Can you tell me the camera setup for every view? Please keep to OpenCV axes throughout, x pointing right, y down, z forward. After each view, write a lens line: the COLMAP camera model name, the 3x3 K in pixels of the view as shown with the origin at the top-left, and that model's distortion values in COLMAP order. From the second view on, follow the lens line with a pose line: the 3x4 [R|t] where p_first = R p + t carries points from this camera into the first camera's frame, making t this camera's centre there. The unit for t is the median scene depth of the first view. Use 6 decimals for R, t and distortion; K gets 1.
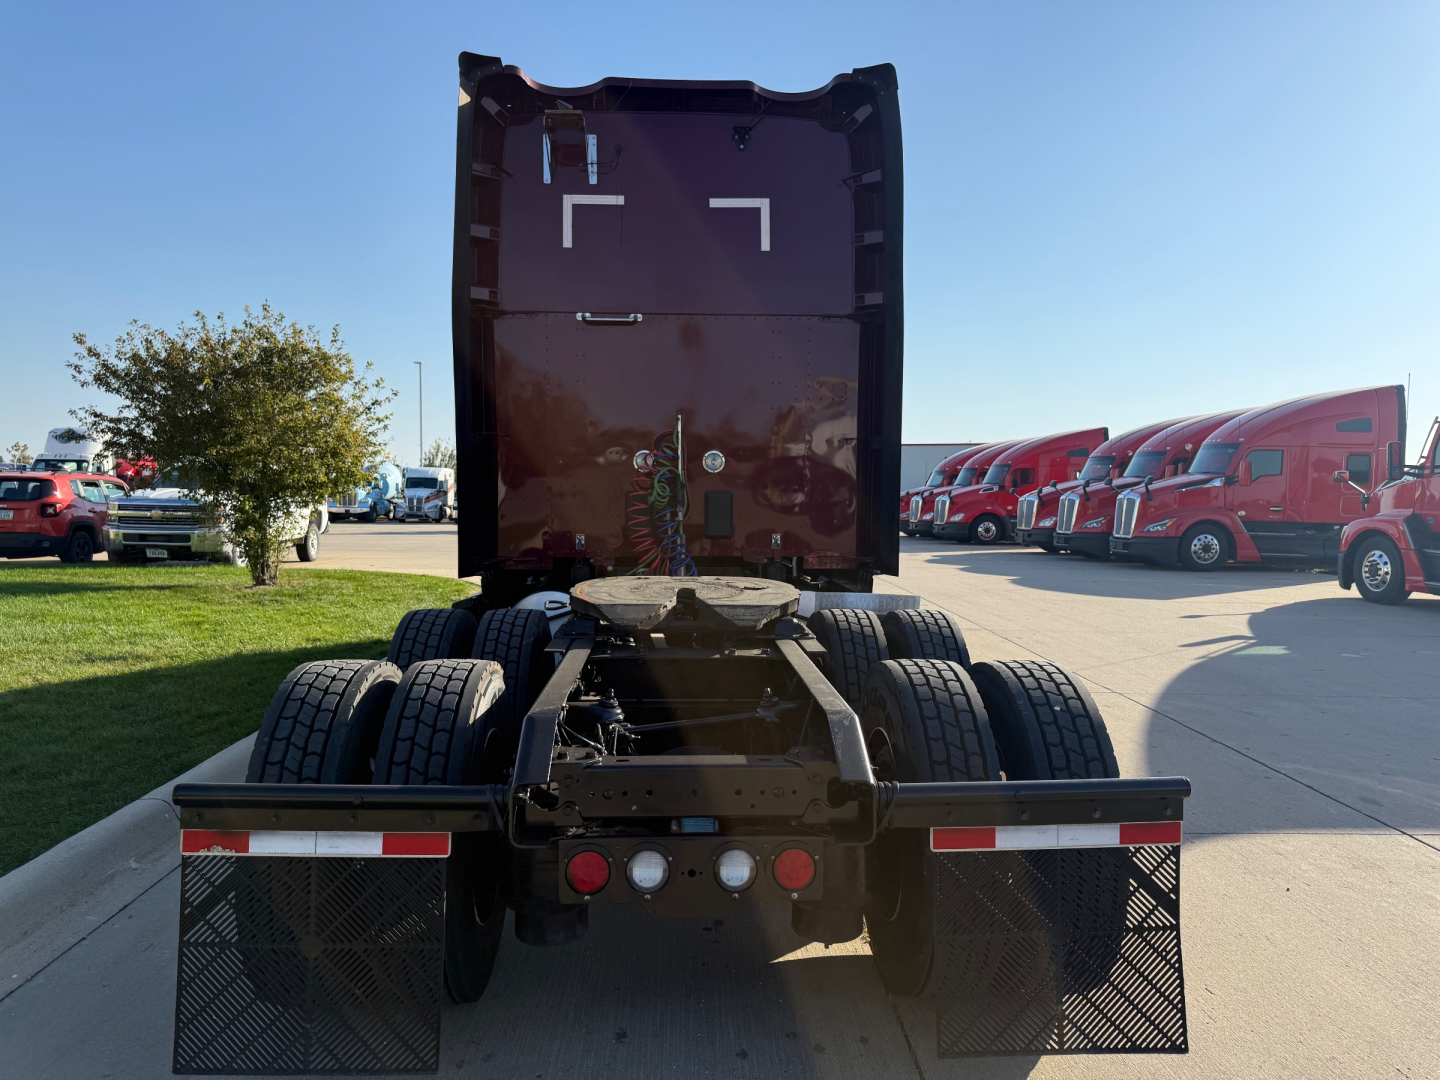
lens RADIAL K [[1022.0, 0, 721.2], [0, 1022.0, 546.1], [0, 0, 1]] dist [0.013915, -0.022120]
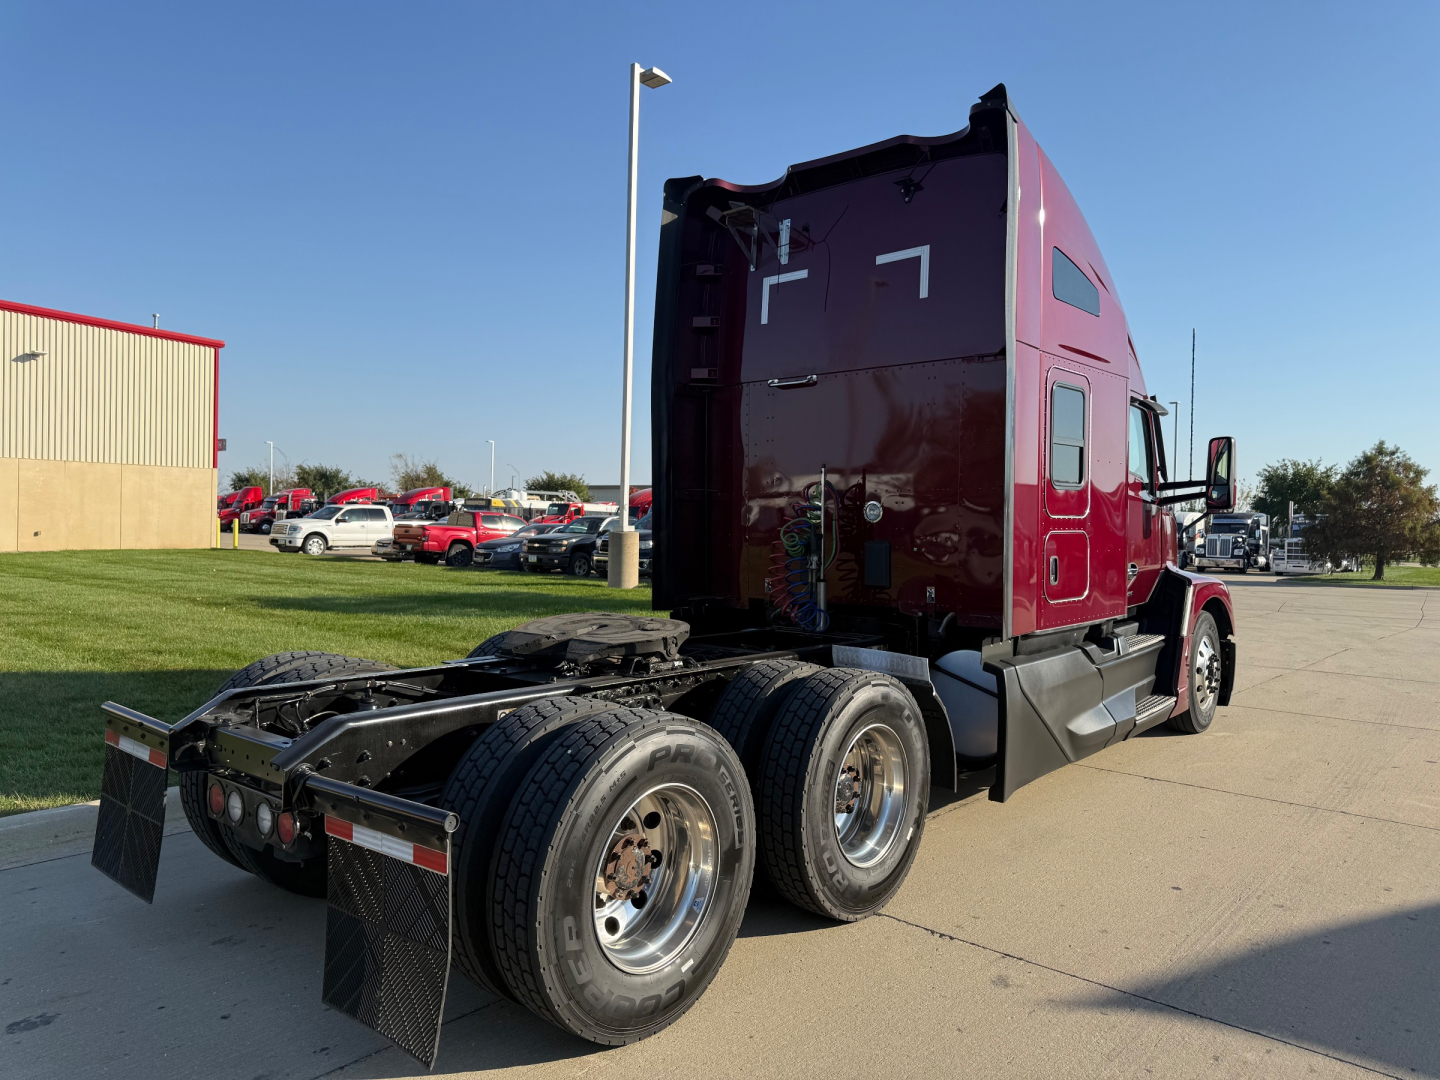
lens RADIAL K [[1022.0, 0, 714.6], [0, 1022.0, 536.0], [0, 0, 1]] dist [0.013915, -0.022120]
pose [[0.724271, 0.009461, -0.689451, 0.579433], [-0.046601, 0.998291, -0.035256, -0.016955], [0.687939, 0.057664, 0.723474, 0.164658]]
